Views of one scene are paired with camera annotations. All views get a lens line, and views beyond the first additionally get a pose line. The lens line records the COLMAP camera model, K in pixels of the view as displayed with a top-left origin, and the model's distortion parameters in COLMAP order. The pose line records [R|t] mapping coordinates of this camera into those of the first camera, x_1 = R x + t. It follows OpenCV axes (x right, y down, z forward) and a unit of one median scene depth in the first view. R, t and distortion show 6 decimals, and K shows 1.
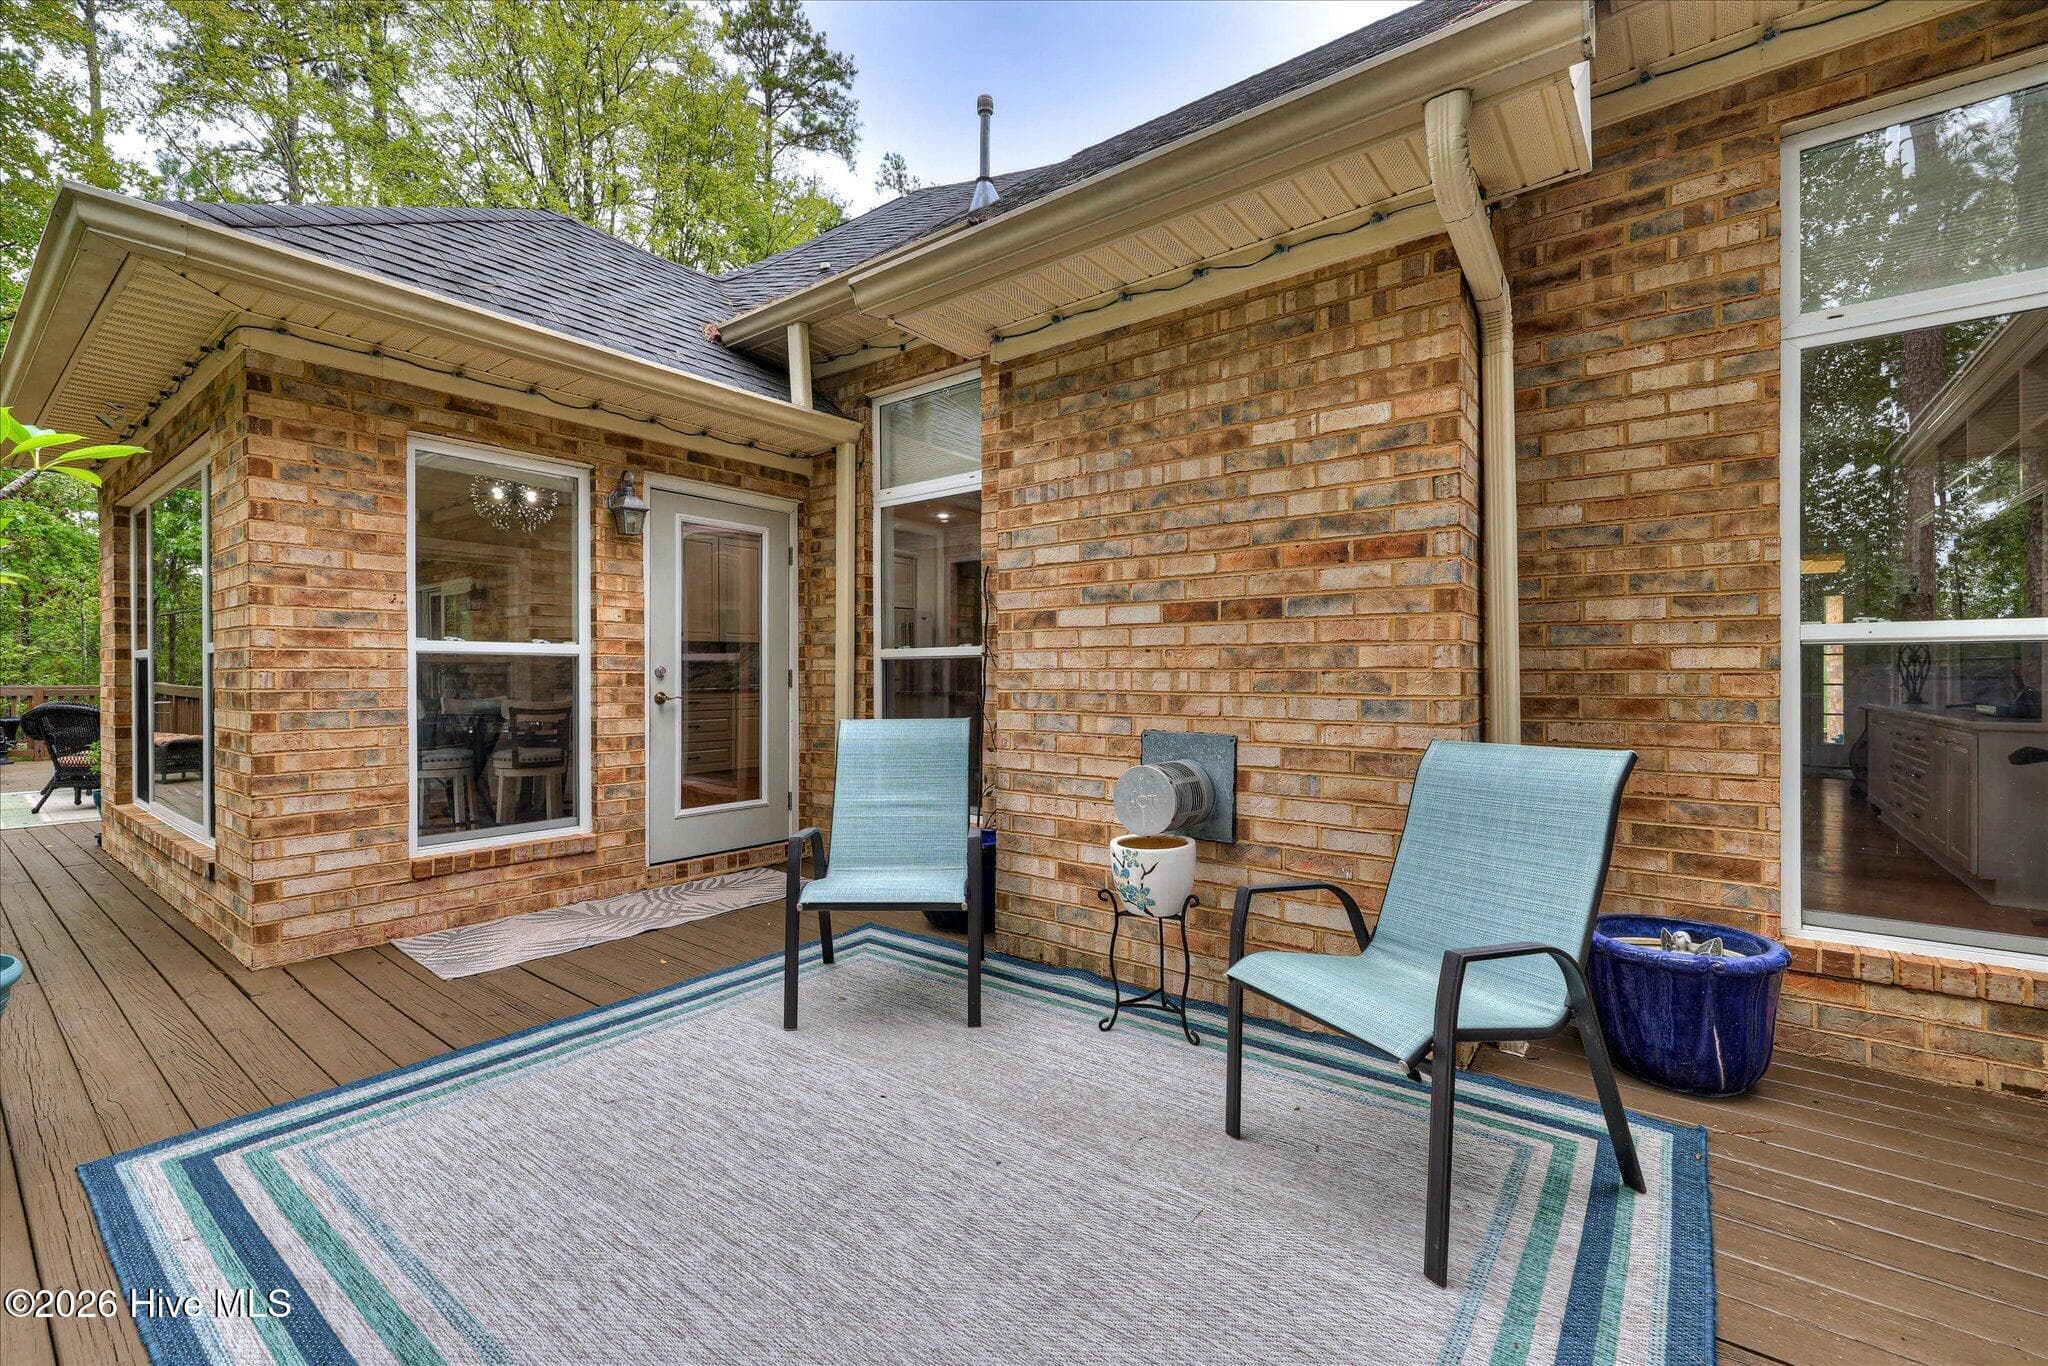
lens RADIAL K [[874.3, 0, 1024.0], [0, 874.3, 683.0], [0, 0, 1]] dist [0.003409, 0.001010]
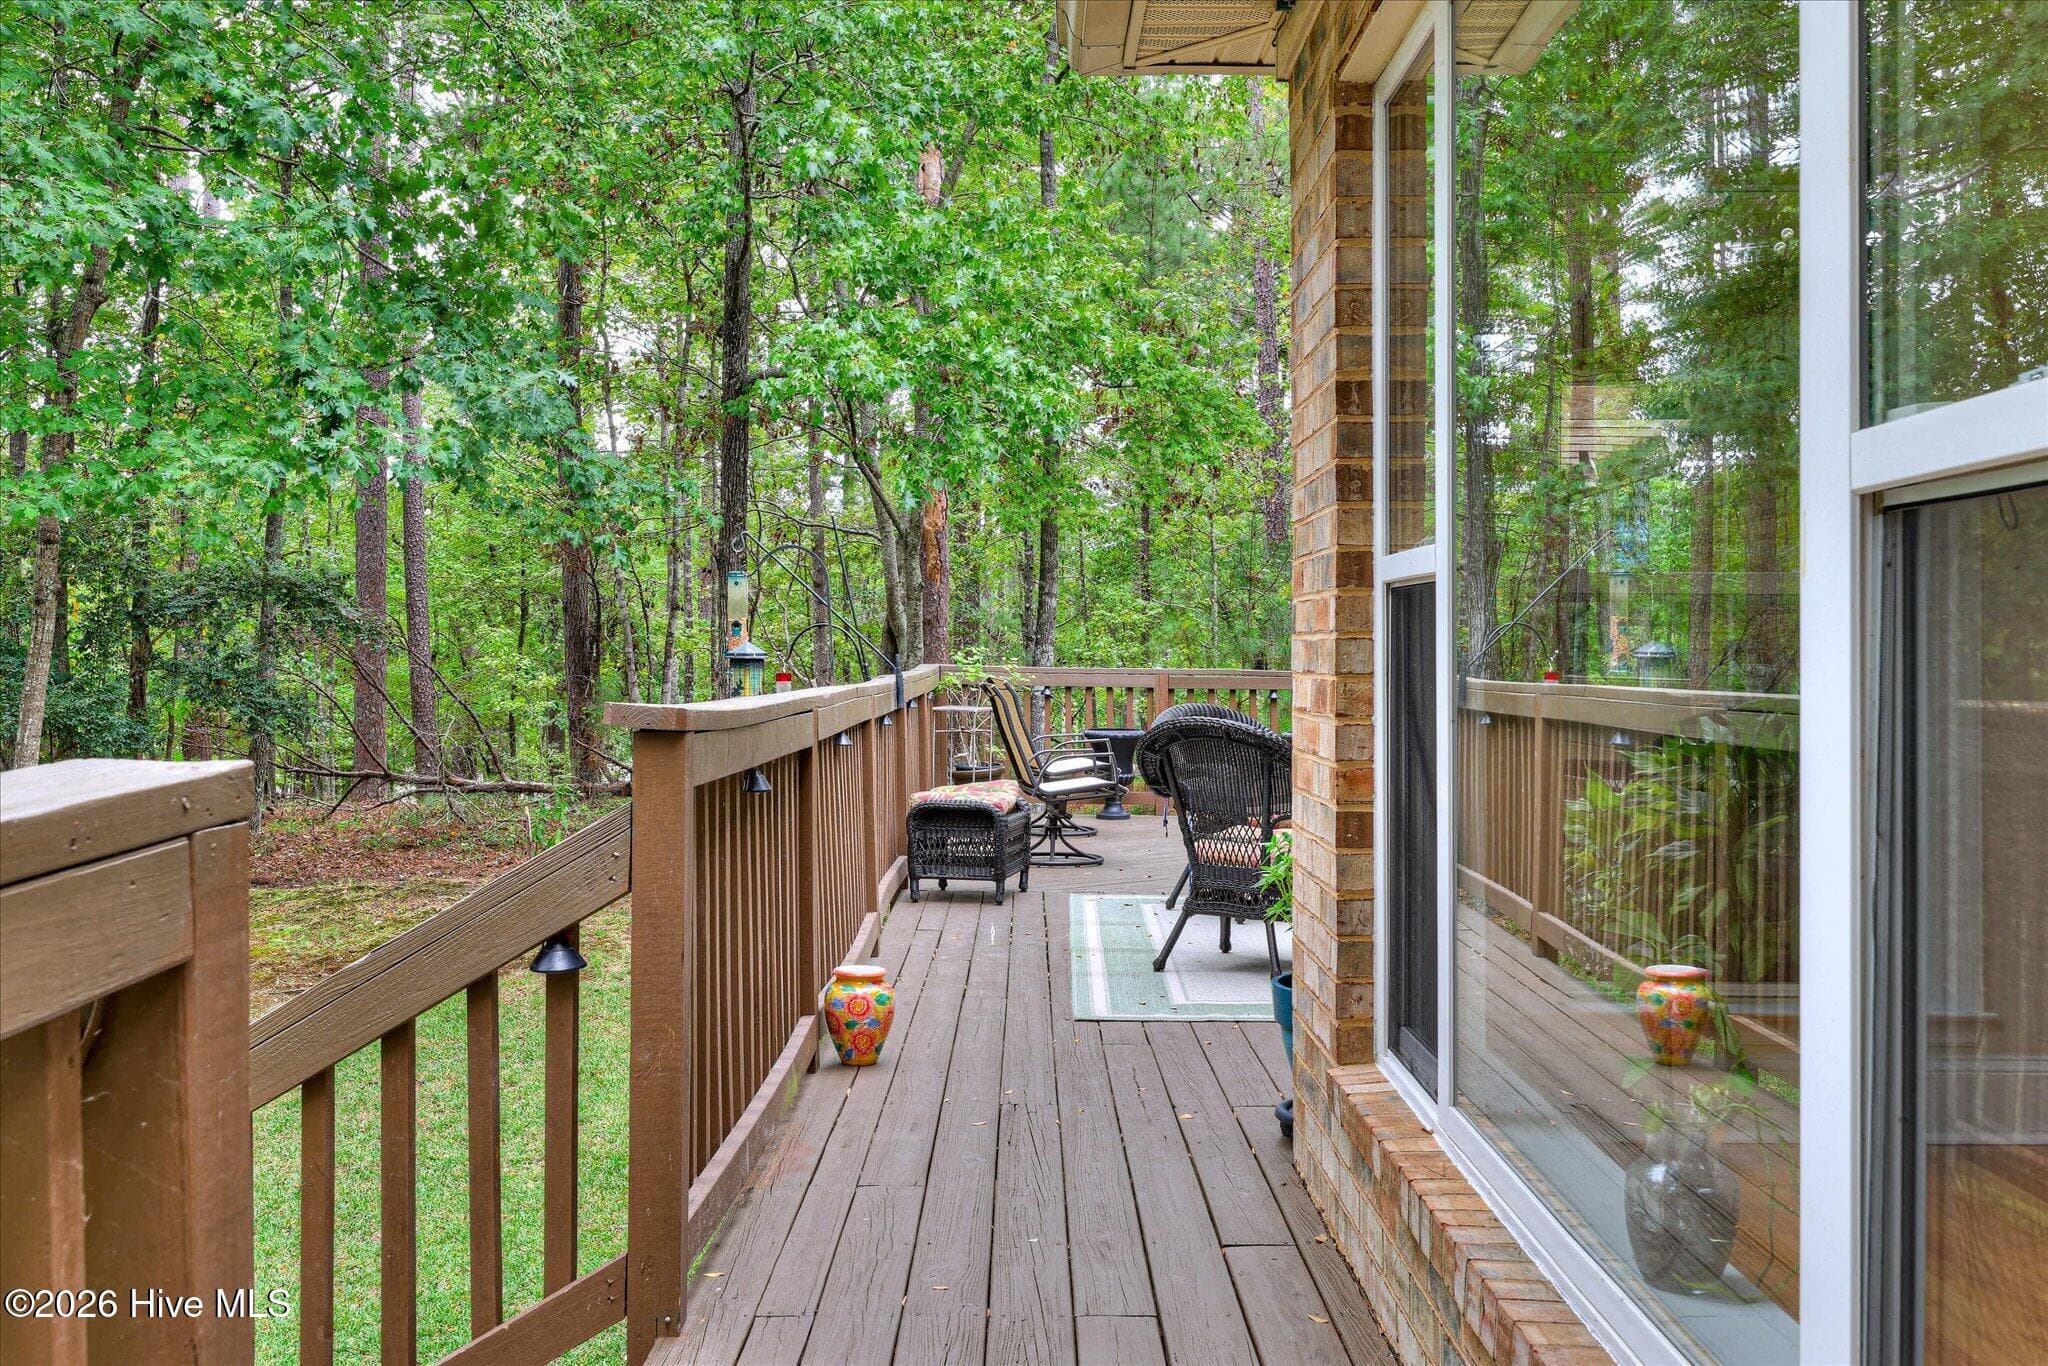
lens RADIAL K [[1435.0, 0, 1024.0], [0, 1435.0, 683.0], [0, 0, 1]] dist [-0.001206, 0.023487]
pose [[0.595049, 0.012742, -0.803588, -0.690877], [-0.001760, 0.999893, 0.014551, -0.000728], [0.803687, -0.007244, 0.595008, 0.609369]]
